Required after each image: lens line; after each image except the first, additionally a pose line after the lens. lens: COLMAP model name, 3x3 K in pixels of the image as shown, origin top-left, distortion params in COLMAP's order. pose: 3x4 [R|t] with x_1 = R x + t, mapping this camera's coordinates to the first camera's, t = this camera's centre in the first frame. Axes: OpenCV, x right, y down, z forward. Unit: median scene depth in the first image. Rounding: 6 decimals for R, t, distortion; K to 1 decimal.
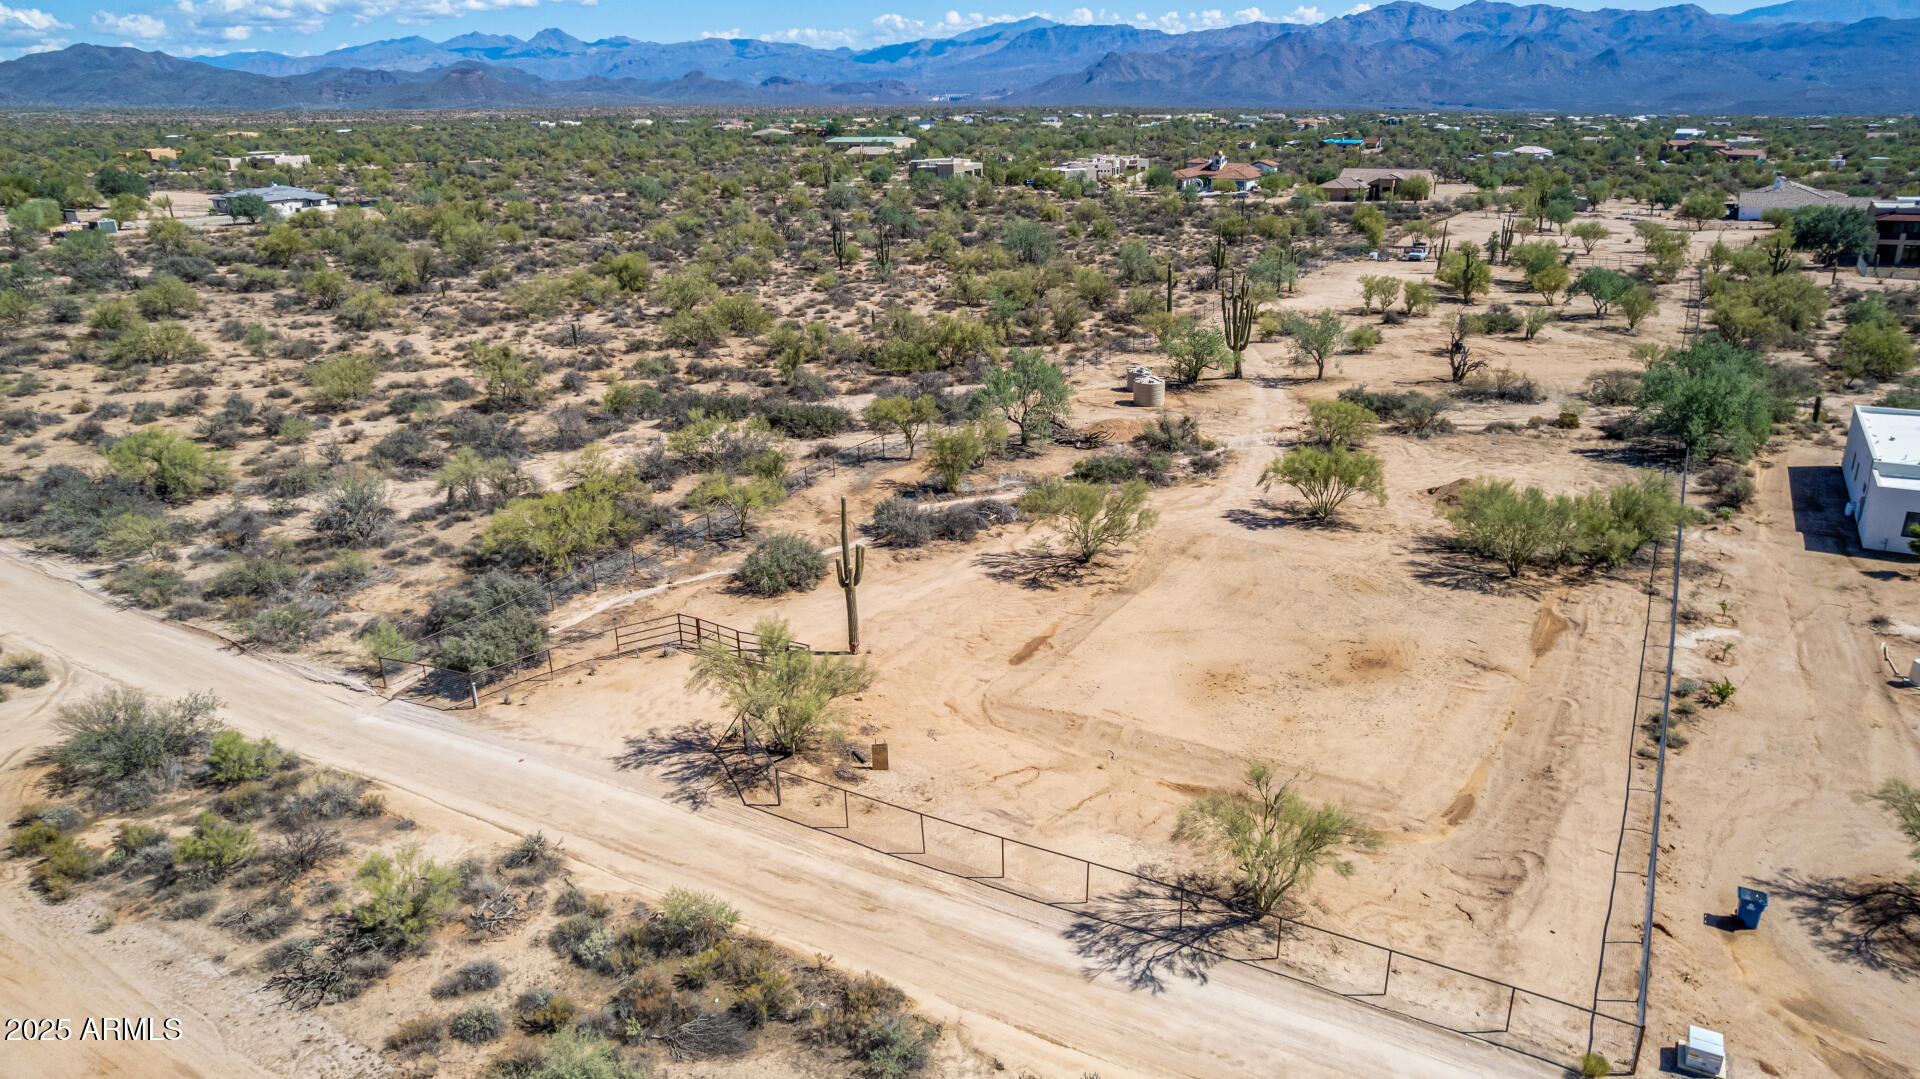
lens RADIAL K [[1264.7, 0, 969.3], [0, 1264.7, 542.5], [0, 0, 1]] dist [-0.059540, 0.025896]
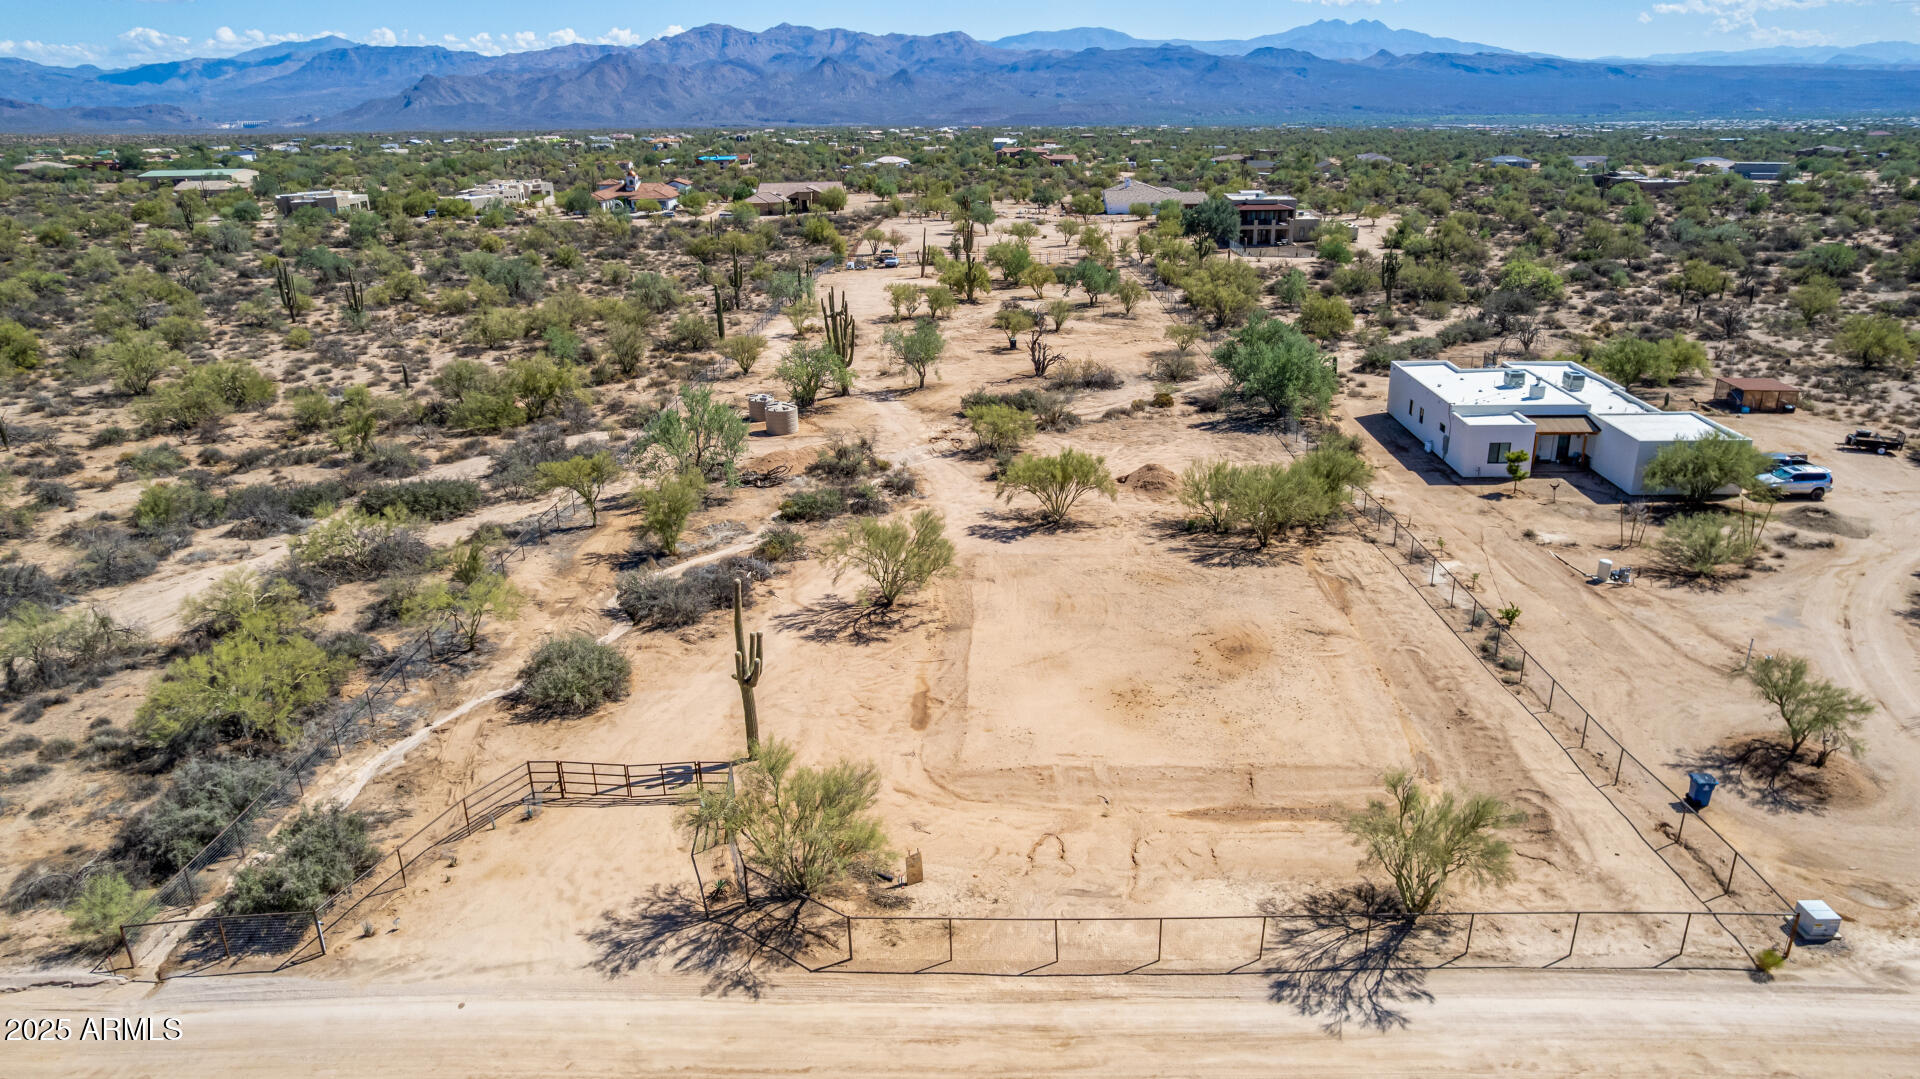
lens RADIAL K [[1246.5, 0, 968.2], [0, 1246.5, 545.5], [0, 0, 1]] dist [-0.085903, 0.081255]
pose [[0.878382, -0.159412, 0.450591, -0.295794], [0.162554, 0.986180, 0.032013, -0.053871], [-0.449468, 0.045125, 0.892156, 0.164407]]
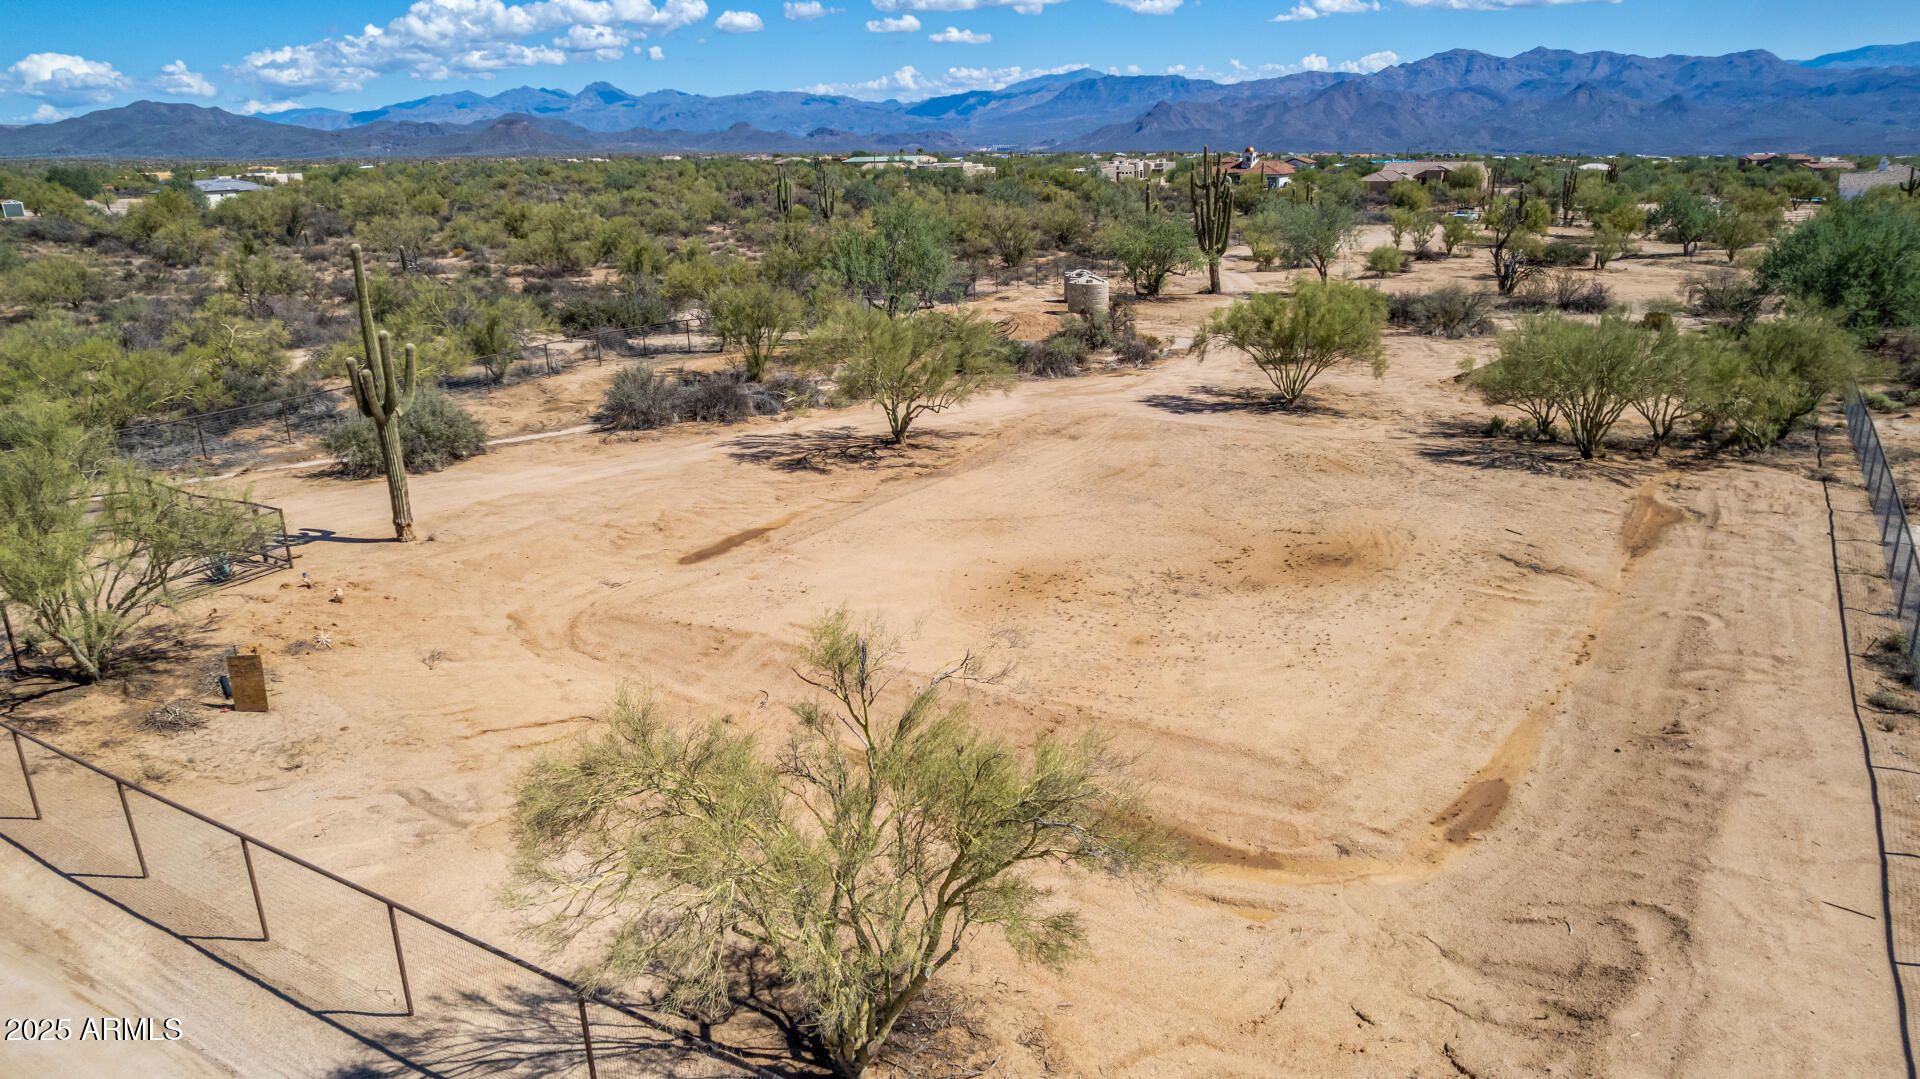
lens RADIAL K [[1298.9, 0, 968.5], [0, 1298.9, 542.0], [0, 0, 1]] dist [-0.086927, 0.082662]
pose [[0.999309, 0.005627, -0.036741, 0.170237], [-0.007260, 0.998985, -0.044464, 0.104041], [0.036453, 0.044700, 0.998335, 0.399481]]
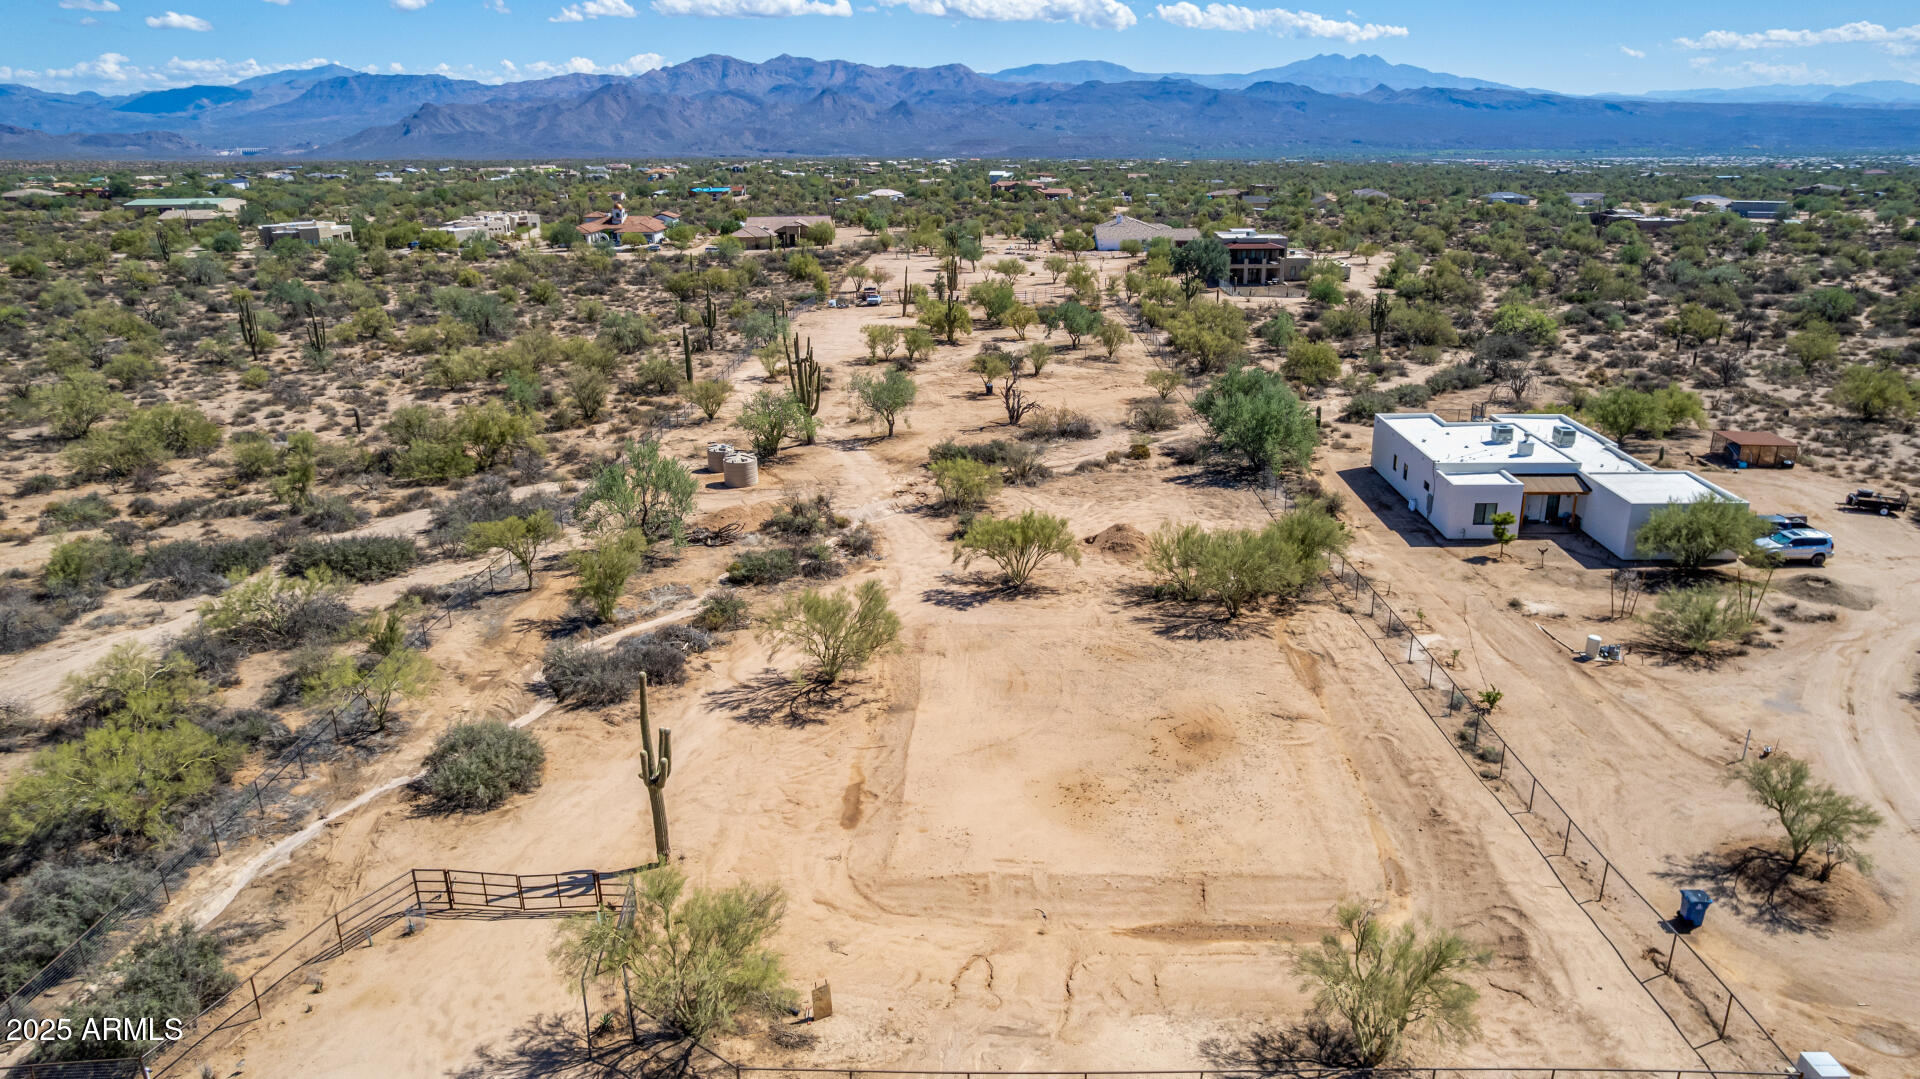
lens RADIAL K [[1252.3, 0, 968.4], [0, 1252.3, 554.0], [0, 0, 1]] dist [-0.084536, 0.079477]
pose [[0.878088, -0.146051, 0.455665, -0.231119], [0.156930, 0.987509, 0.014108, -0.078012], [-0.452034, 0.059120, 0.890039, 0.196039]]
